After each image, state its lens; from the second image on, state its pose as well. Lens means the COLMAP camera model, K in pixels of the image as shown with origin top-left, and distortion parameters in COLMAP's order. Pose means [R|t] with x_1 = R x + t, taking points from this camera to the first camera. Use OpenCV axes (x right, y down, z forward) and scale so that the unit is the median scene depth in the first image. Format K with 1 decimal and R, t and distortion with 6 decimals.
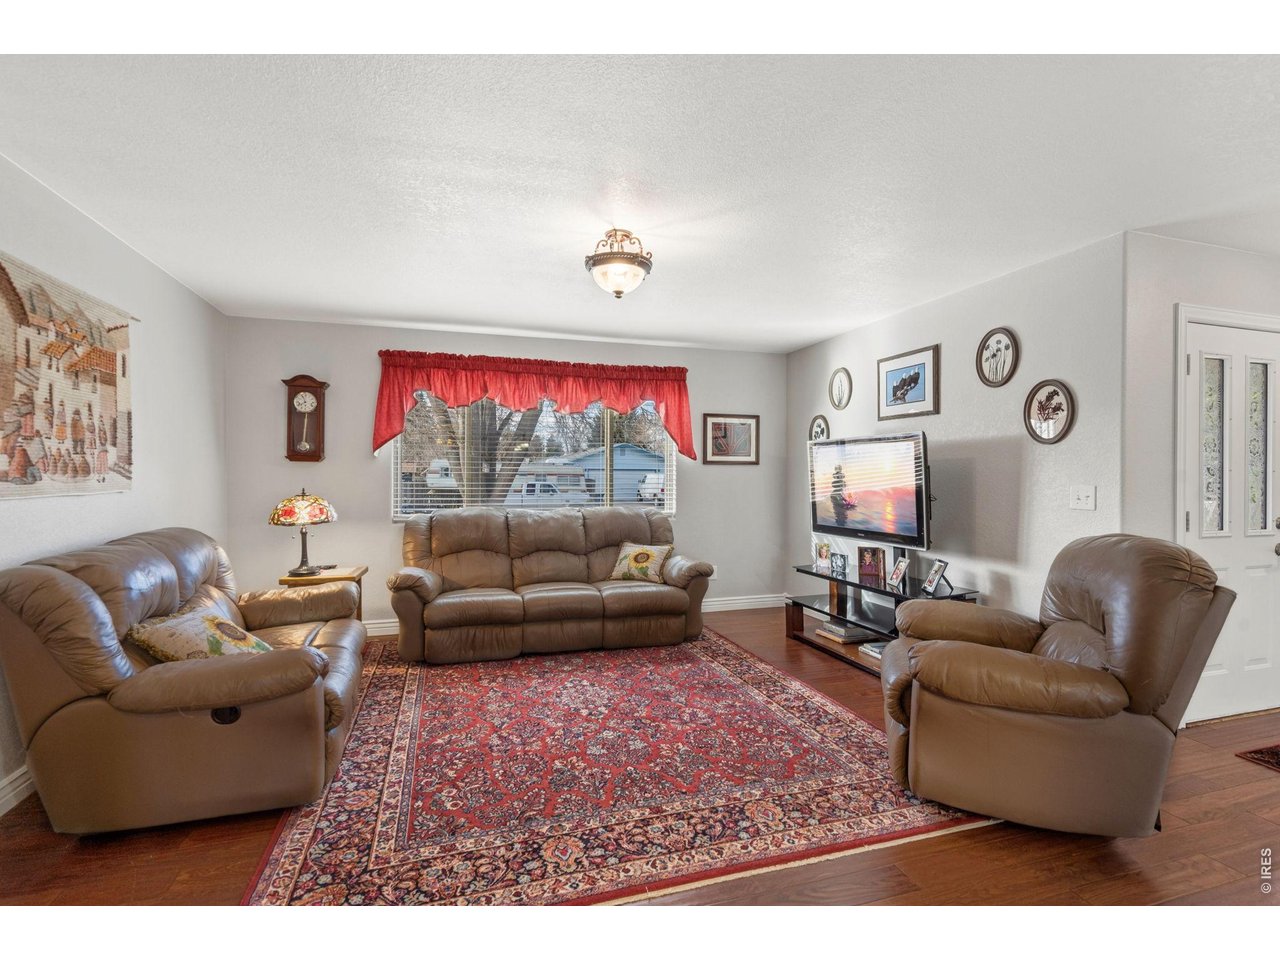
lens RADIAL K [[597.2, 0, 640.0], [0, 597.2, 480.0], [0, 0, 1]] dist [-0.003799, -0.000271]
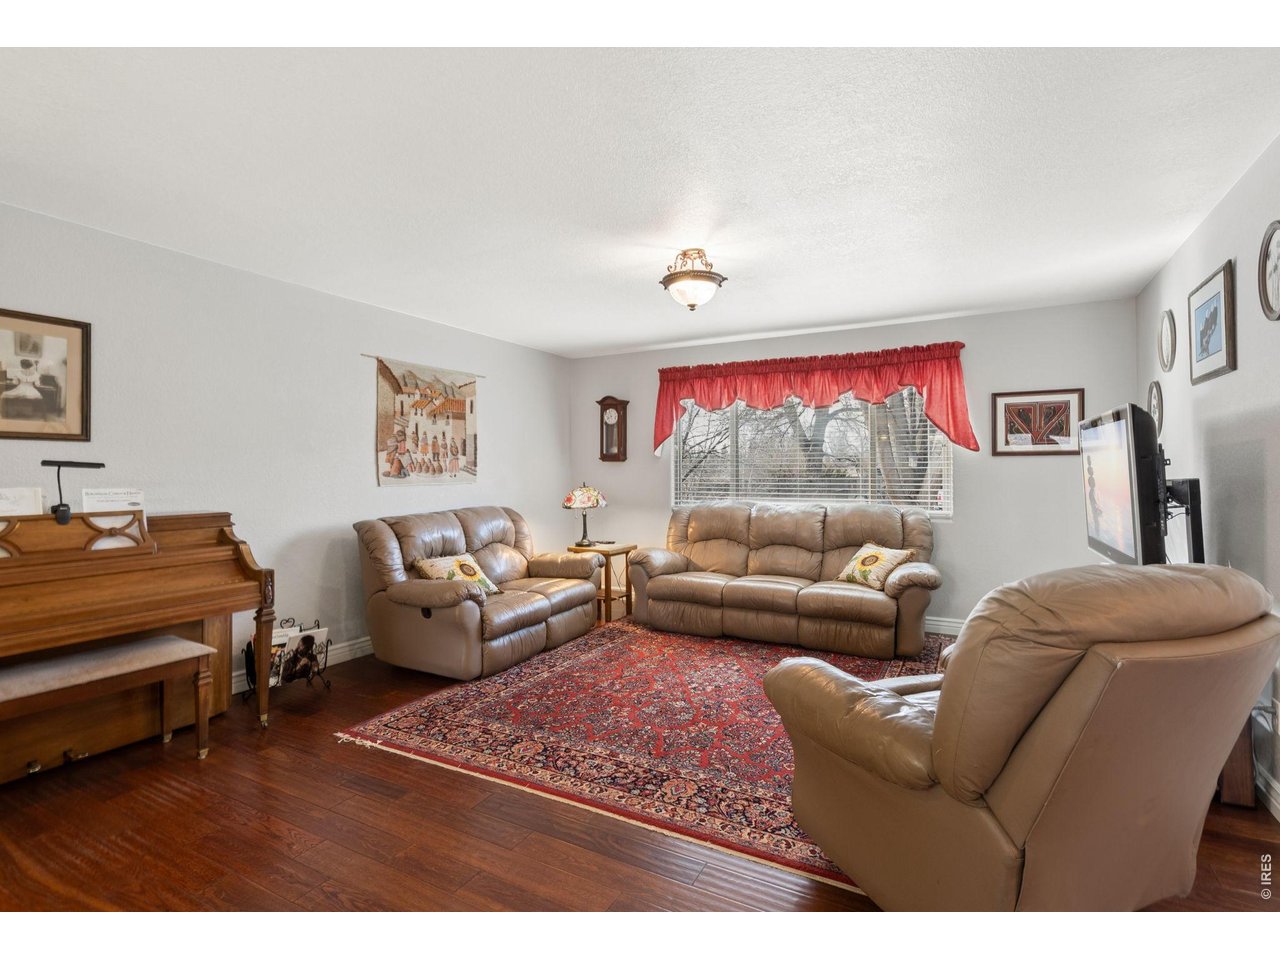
lens RADIAL K [[629.2, 0, 641.2], [0, 629.2, 470.3], [0, 0, 1]] dist [-0.005412, 0.000024]
pose [[0.696879, -0.006800, -0.717156, 0.702425], [0.000916, 0.999963, -0.008591, -0.000007], [0.717188, 0.005330, 0.696860, 0.121467]]
